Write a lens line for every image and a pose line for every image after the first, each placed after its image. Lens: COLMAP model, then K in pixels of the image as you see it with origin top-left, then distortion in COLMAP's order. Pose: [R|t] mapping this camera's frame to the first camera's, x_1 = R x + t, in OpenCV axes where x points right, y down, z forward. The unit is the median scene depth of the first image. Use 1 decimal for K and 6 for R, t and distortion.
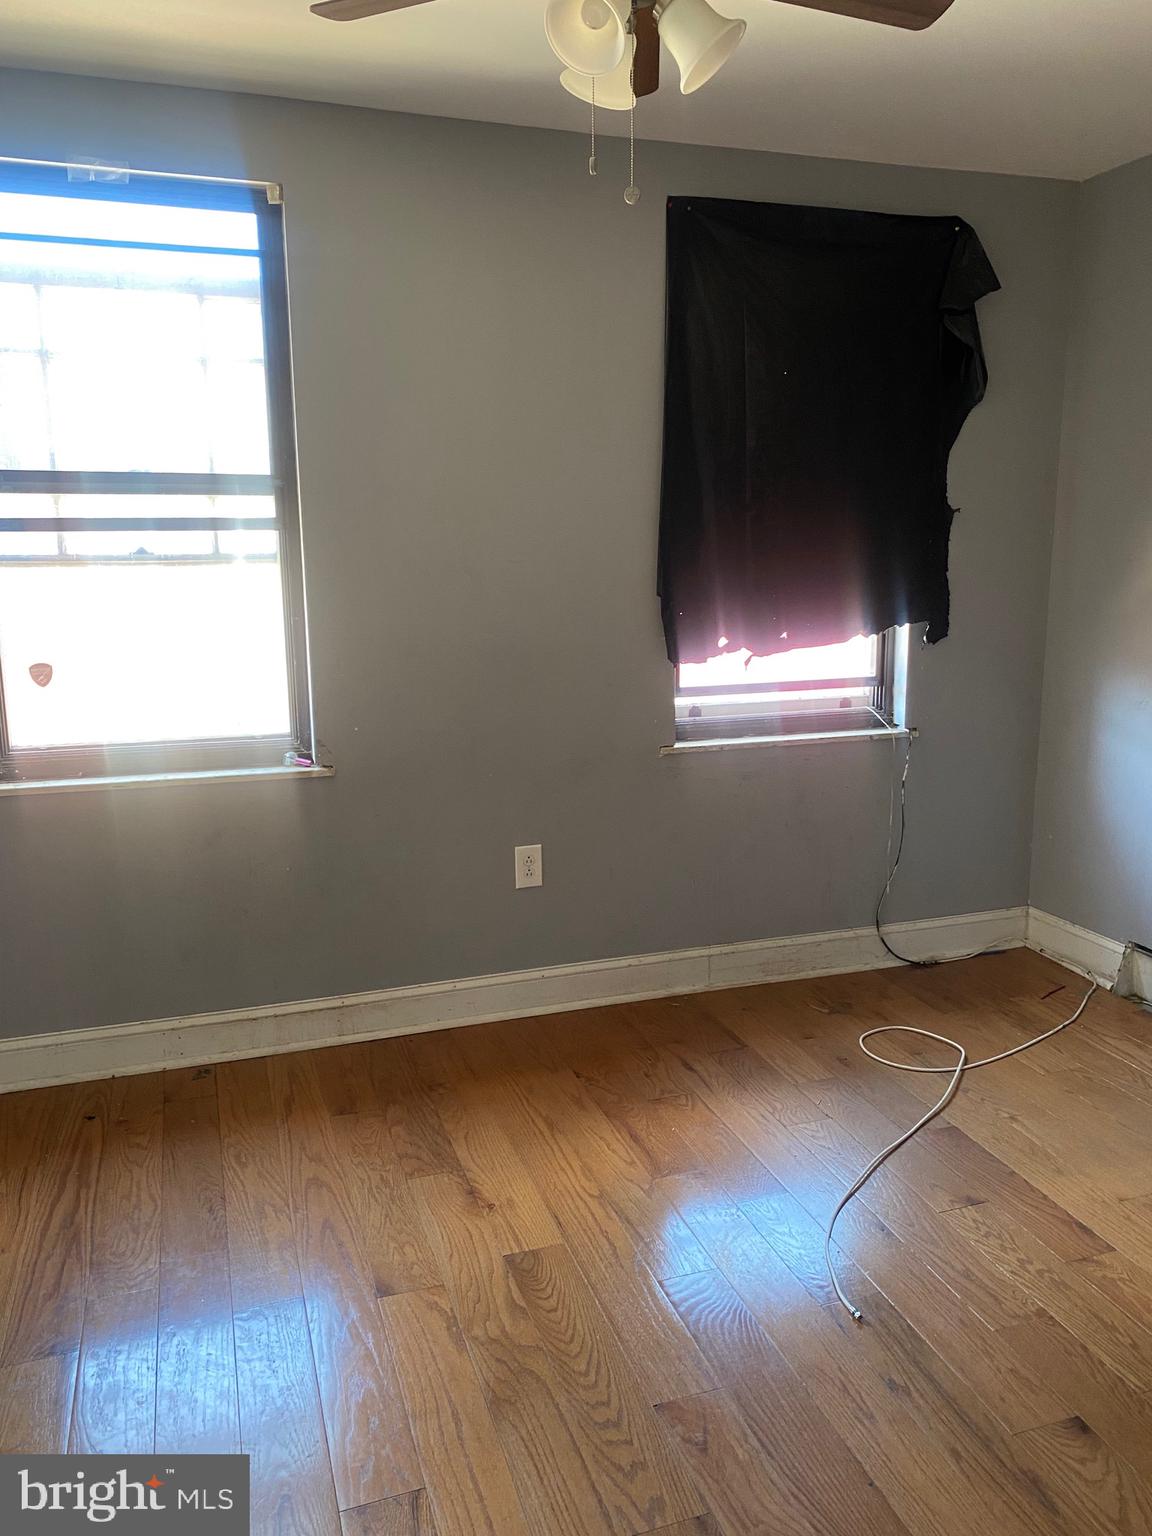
lens RADIAL K [[1167.5, 0, 580.6], [0, 1167.5, 759.9], [0, 0, 1]] dist [0.030331, -0.014705]
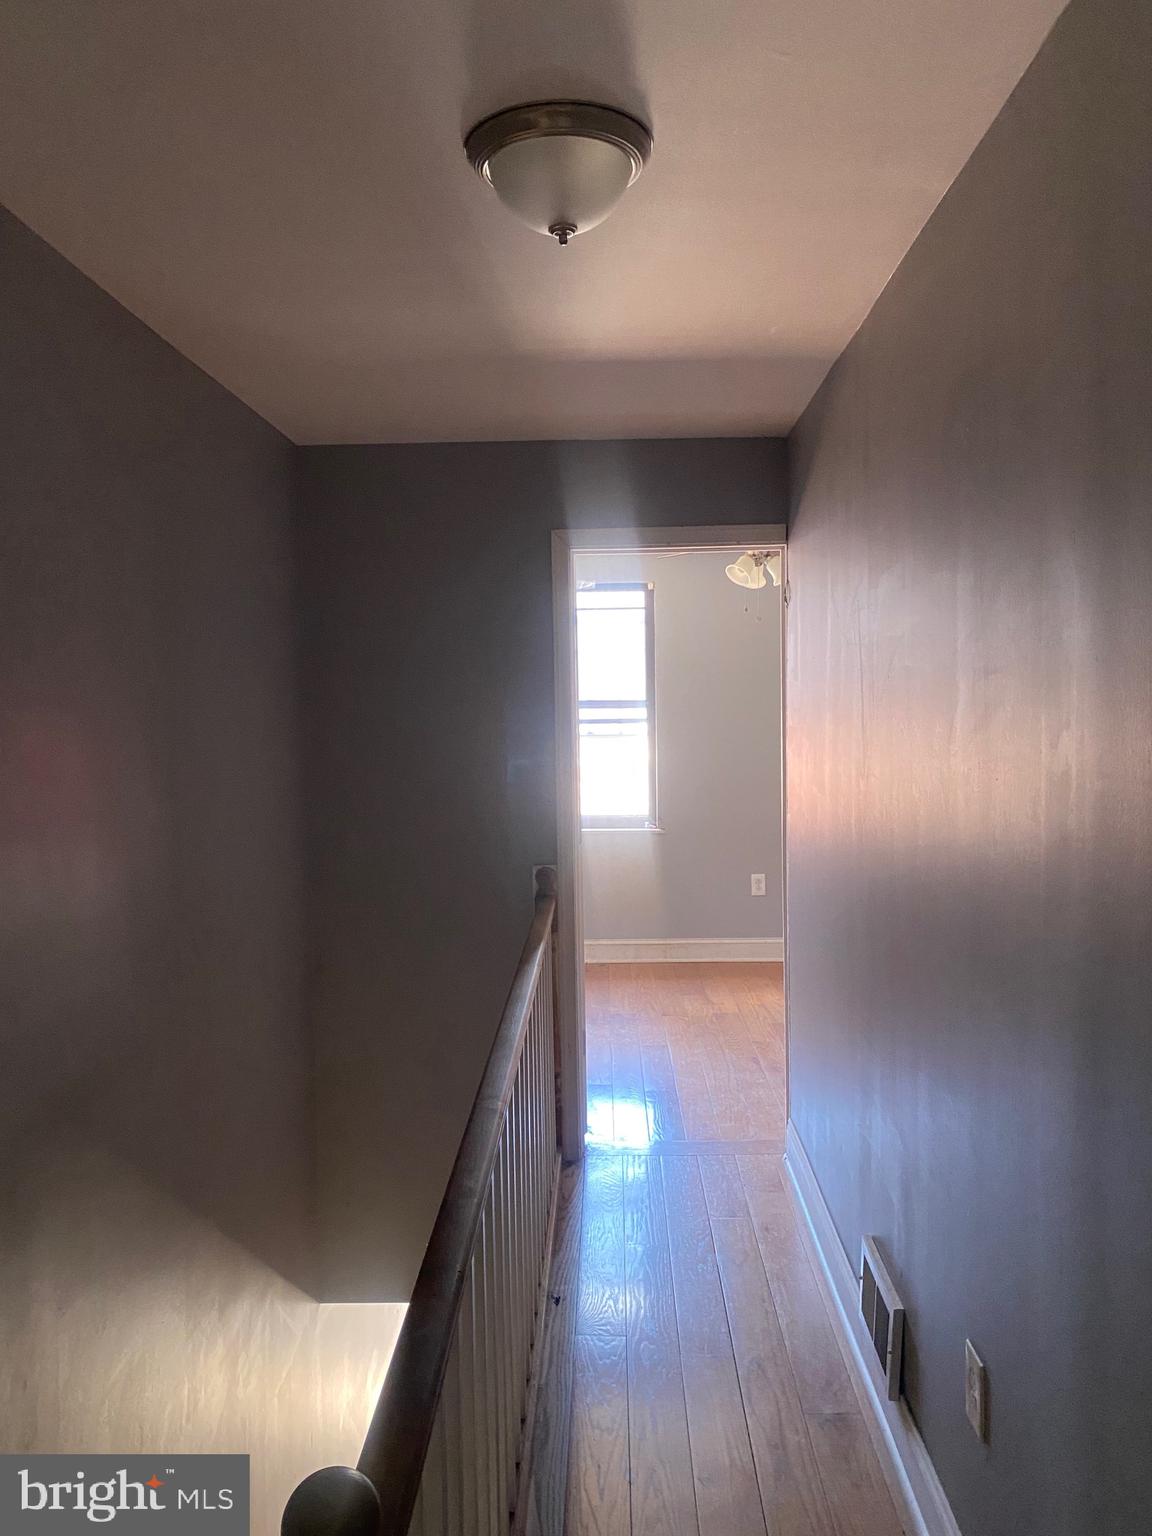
lens RADIAL K [[1167.5, 0, 576.7], [0, 1167.5, 767.5], [0, 0, 1]] dist [0.030331, -0.014705]
pose [[0.940734, 0.010690, -0.338976, 0.368442], [-0.055319, 0.990954, -0.122273, 0.165097], [0.334602, 0.133778, 0.932815, -1.103573]]
